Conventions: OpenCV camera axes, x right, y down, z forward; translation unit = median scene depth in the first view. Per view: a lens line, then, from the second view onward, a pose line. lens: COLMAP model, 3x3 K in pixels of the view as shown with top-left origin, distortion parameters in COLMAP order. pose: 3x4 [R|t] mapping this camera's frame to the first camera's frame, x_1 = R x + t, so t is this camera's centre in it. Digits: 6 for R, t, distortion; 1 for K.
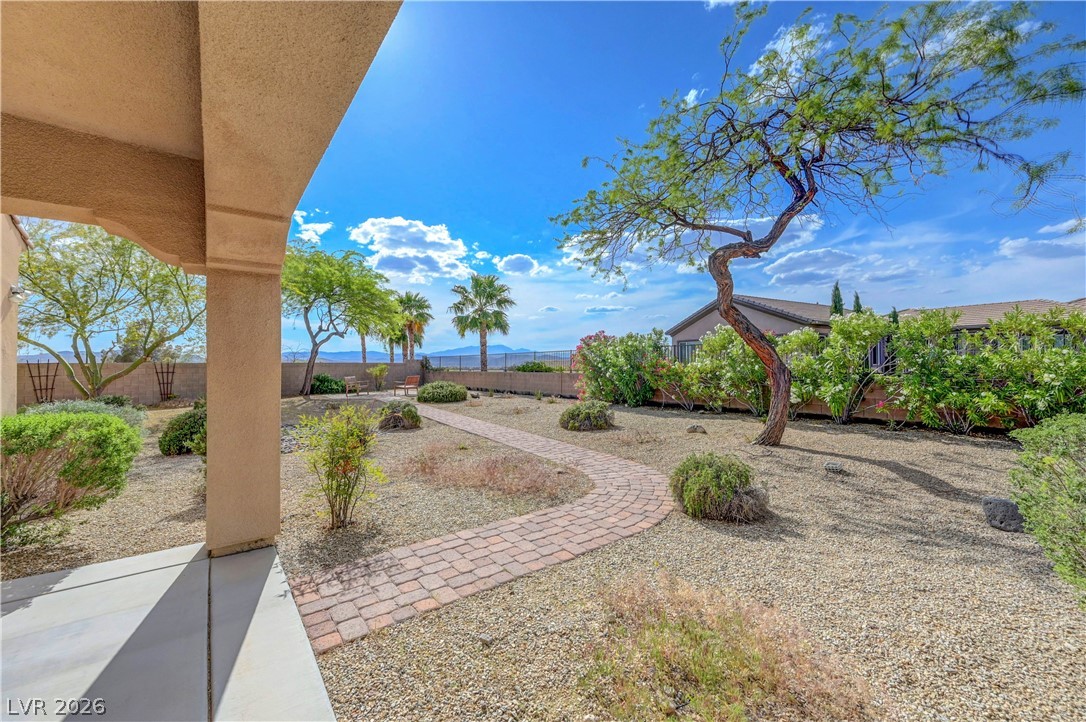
lens RADIAL K [[428.0, 0, 543.0], [0, 428.0, 361.0], [0, 0, 1]] dist [0.000674, -0.000043]
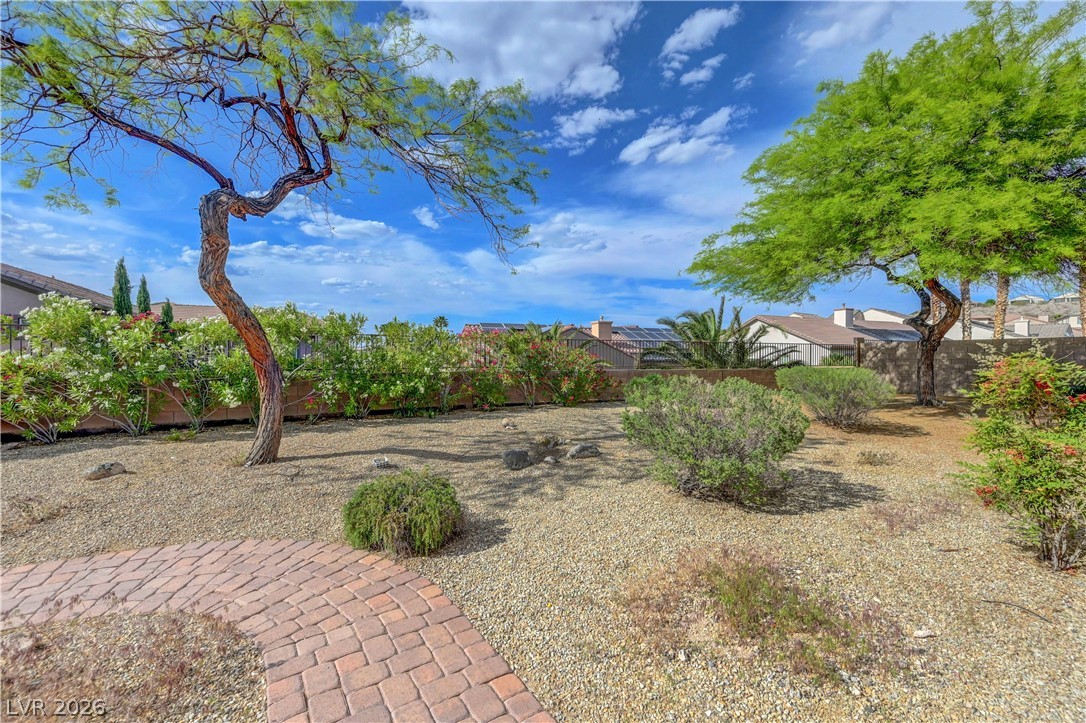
lens RADIAL K [[446.4, 0, 543.0], [0, 446.4, 361.5], [0, 0, 1]] dist [0.000127, 0.000147]
pose [[0.051067, 0.002044, 0.998693, -0.273723], [-0.010306, 0.999946, -0.001520, 0.005266], [-0.998642, -0.010215, 0.051085, 0.449498]]
